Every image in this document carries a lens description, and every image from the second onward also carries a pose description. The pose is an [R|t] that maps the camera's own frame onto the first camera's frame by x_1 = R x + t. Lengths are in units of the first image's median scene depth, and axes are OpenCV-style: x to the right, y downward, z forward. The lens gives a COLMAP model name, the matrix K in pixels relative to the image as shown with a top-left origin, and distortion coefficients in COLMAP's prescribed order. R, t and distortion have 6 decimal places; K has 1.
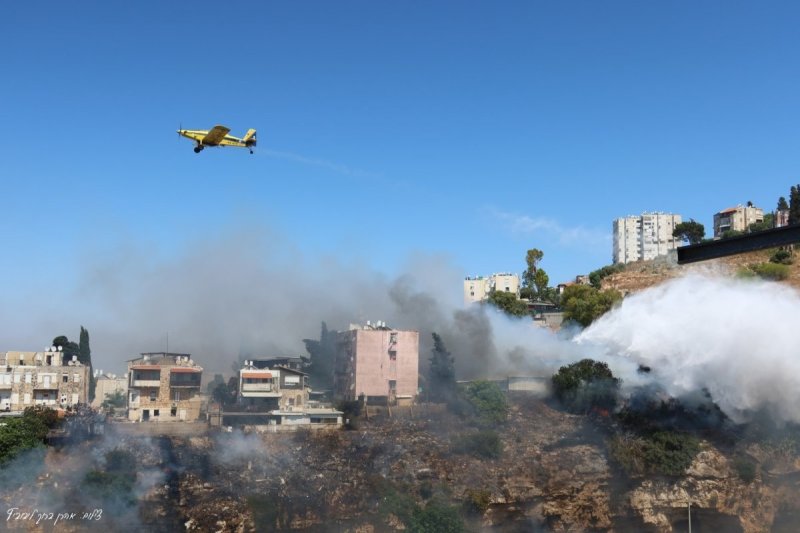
lens RADIAL K [[949.5, 0, 402.3], [0, 949.5, 264.1], [0, 0, 1]] dist [0.002080, 0.003111]
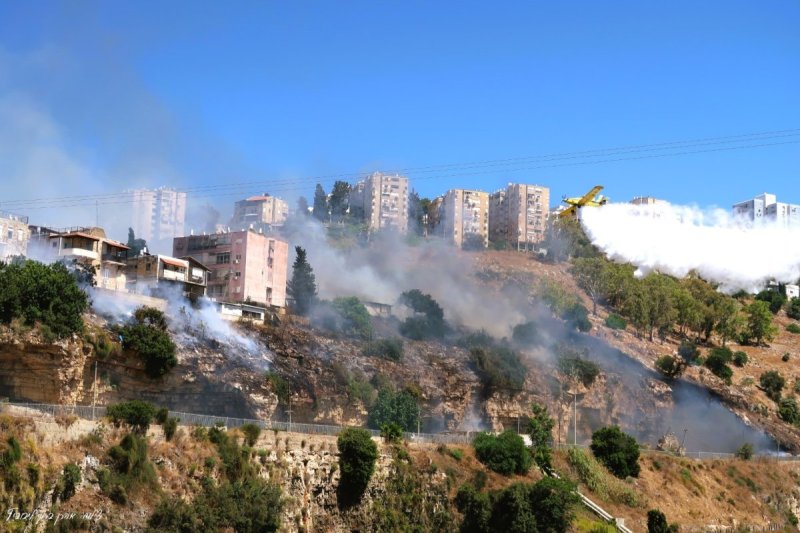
lens RADIAL K [[1293.9, 0, 400.0], [0, 1293.9, 266.6], [0, 0, 1]] dist [-0.049365, -0.054048]
pose [[0.761175, 0.119222, 0.637494, -0.827848], [-0.098498, 0.992807, -0.068063, 0.195312], [-0.641023, -0.010984, 0.767443, -0.104646]]
